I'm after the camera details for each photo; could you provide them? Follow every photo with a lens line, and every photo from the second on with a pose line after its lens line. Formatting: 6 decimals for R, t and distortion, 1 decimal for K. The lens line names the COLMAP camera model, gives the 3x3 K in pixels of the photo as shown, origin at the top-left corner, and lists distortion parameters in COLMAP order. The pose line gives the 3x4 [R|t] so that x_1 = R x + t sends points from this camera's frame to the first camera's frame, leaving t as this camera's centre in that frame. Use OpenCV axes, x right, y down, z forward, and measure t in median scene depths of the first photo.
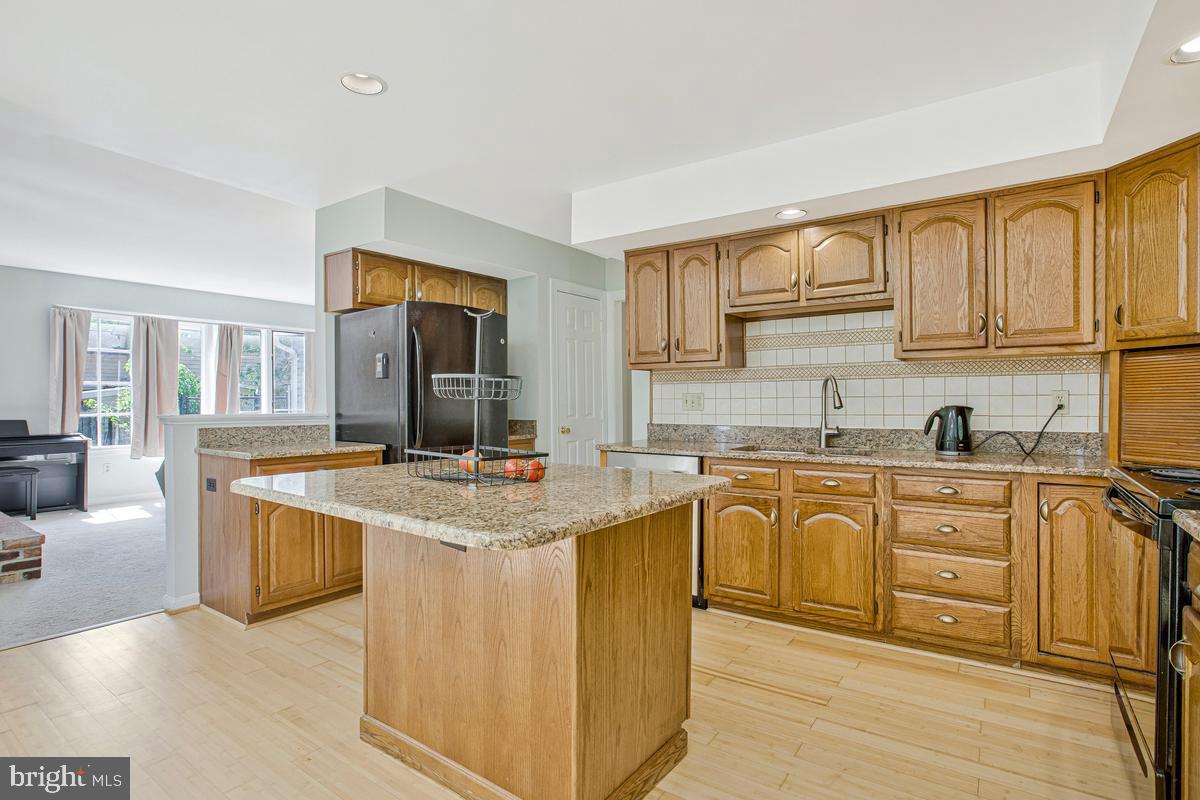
lens RADIAL K [[598.4, 0, 600.0], [0, 598.4, 400.0], [0, 0, 1]] dist [-0.053429, -0.000039]
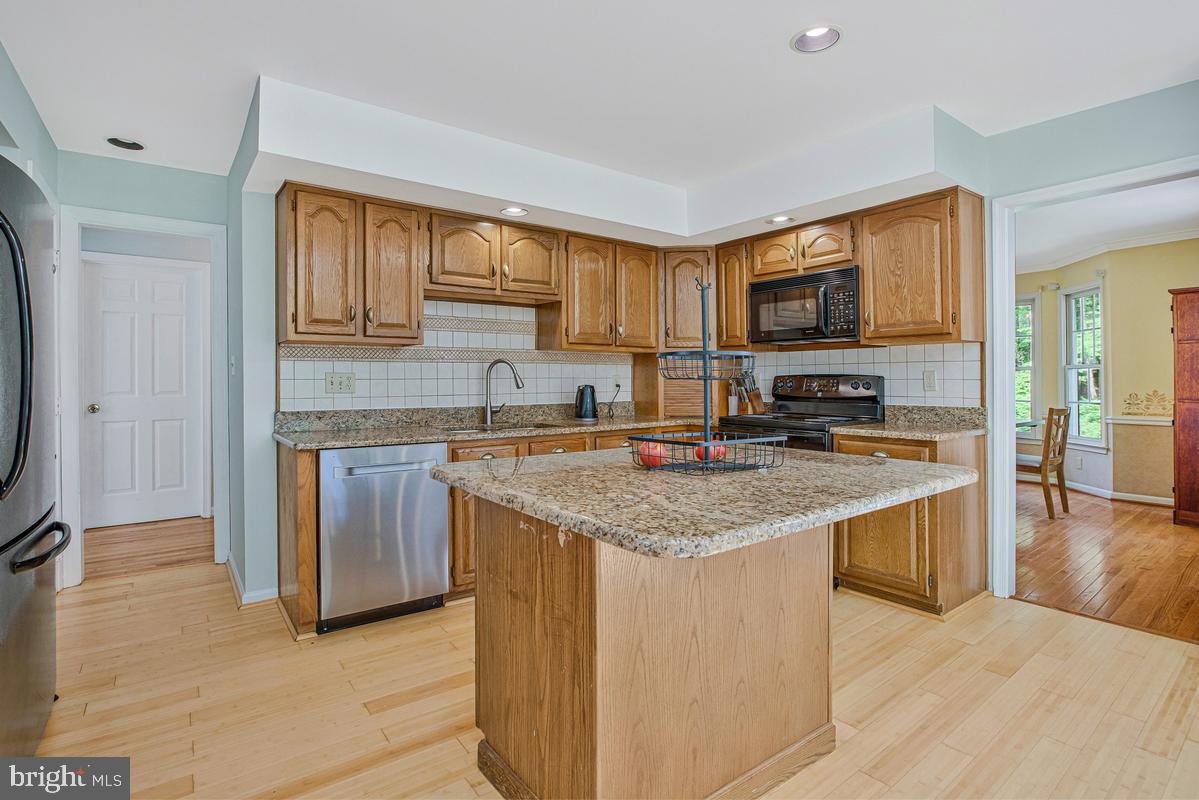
lens RADIAL K [[577.6, 0, 599.6], [0, 577.6, 379.9], [0, 0, 1]] dist [-0.057501, 0.000067]
pose [[0.307288, 0.003826, 0.951609, -0.583938], [0.000197, 0.999992, -0.004084, 0.002243], [-0.951616, 0.001443, 0.307285, 0.478231]]
